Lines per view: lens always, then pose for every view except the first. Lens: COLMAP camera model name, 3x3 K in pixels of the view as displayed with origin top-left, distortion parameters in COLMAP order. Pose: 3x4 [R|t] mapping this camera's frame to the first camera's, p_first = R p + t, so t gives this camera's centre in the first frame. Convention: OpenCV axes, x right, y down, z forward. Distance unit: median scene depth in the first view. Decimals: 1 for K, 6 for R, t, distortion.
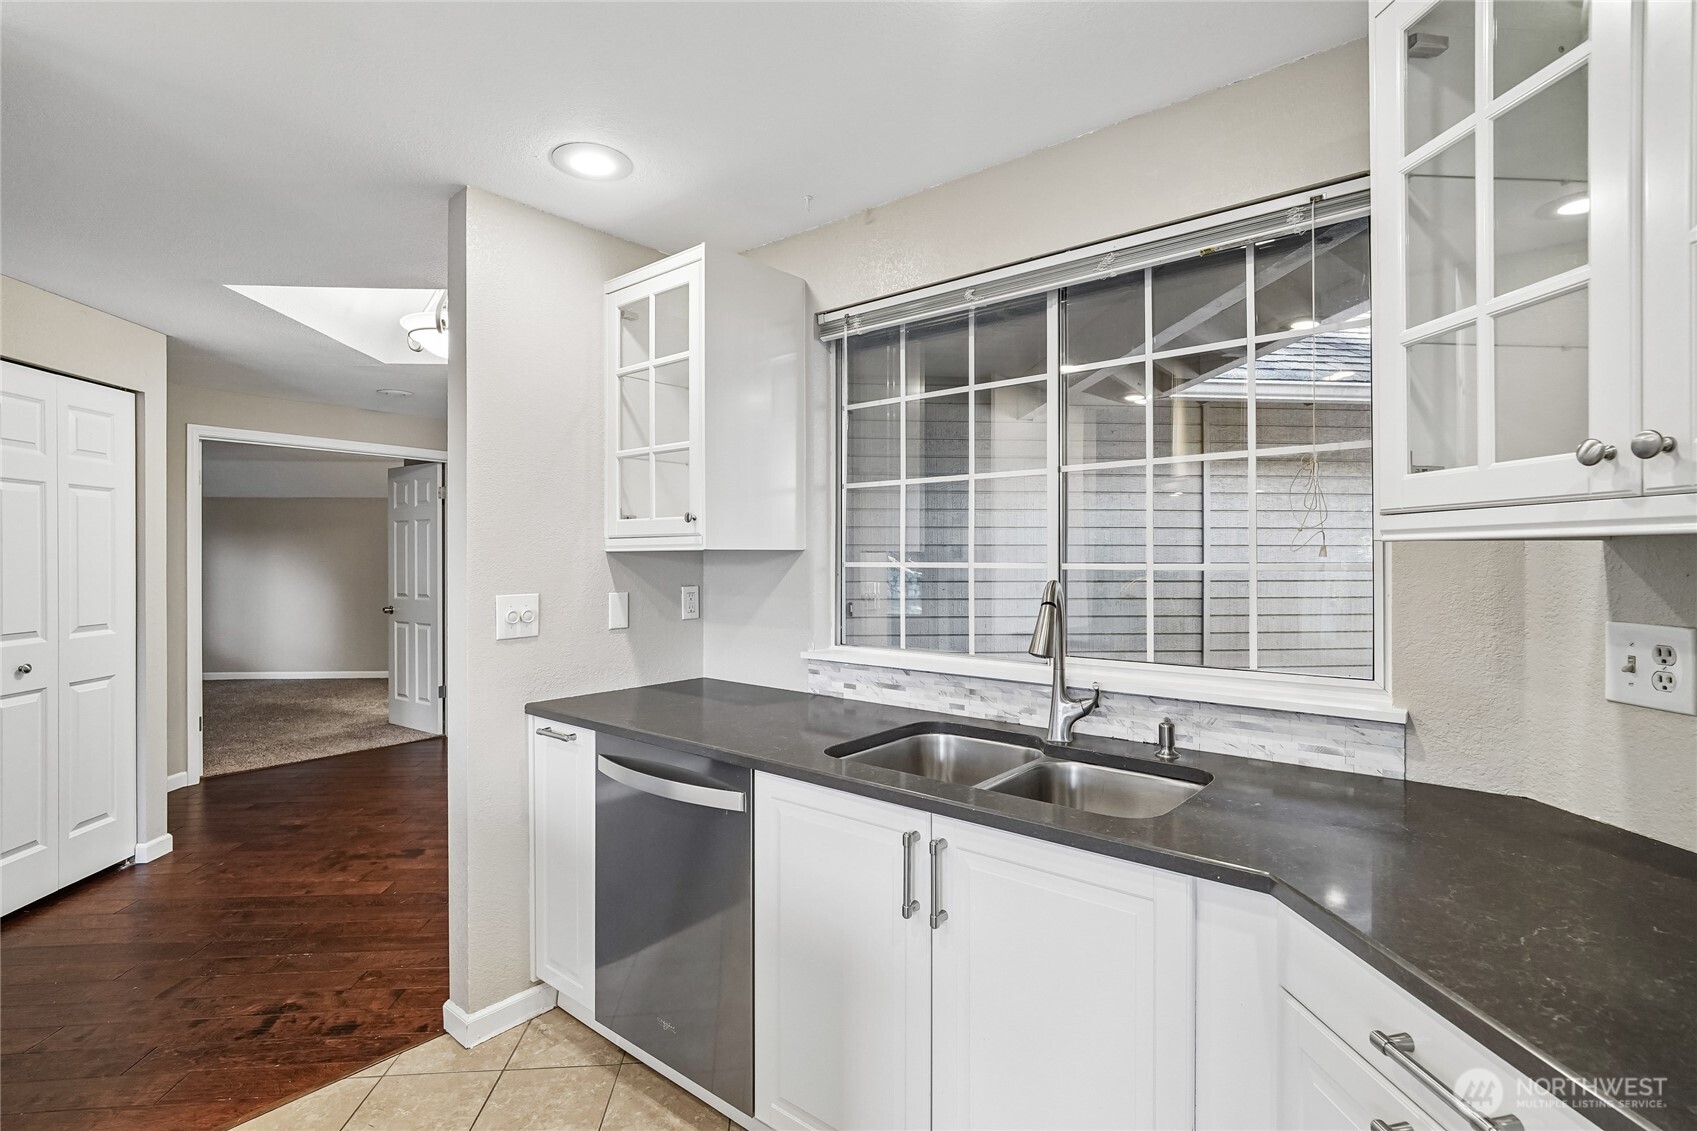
lens RADIAL K [[812.7, 0, 855.3], [0, 812.7, 553.1], [0, 0, 1]] dist [0.002126, 0.000291]
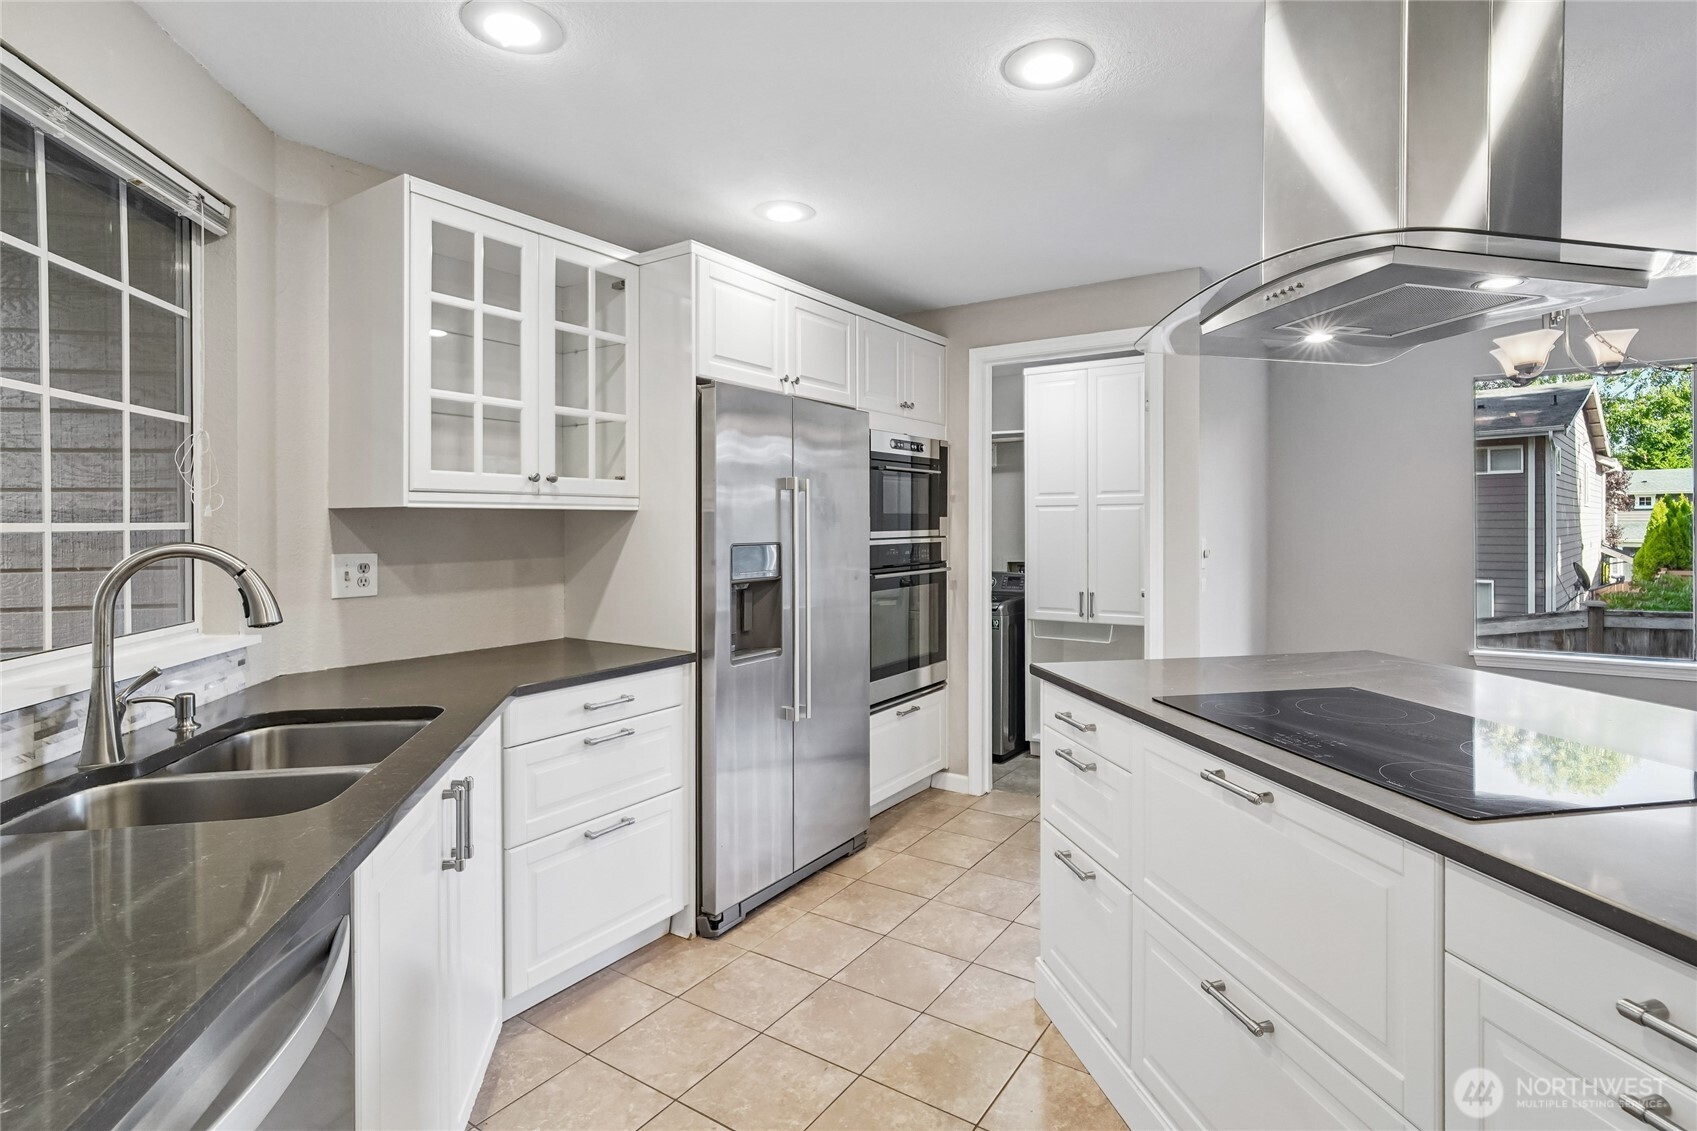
lens RADIAL K [[836.2, 0, 853.5], [0, 836.2, 536.8], [0, 0, 1]] dist [0.000555, 0.000671]
pose [[-0.784320, -0.003976, 0.620344, -0.609074], [0.002400, 0.999953, 0.009444, 0.017456], [-0.620352, 0.008896, -0.784273, 0.959412]]
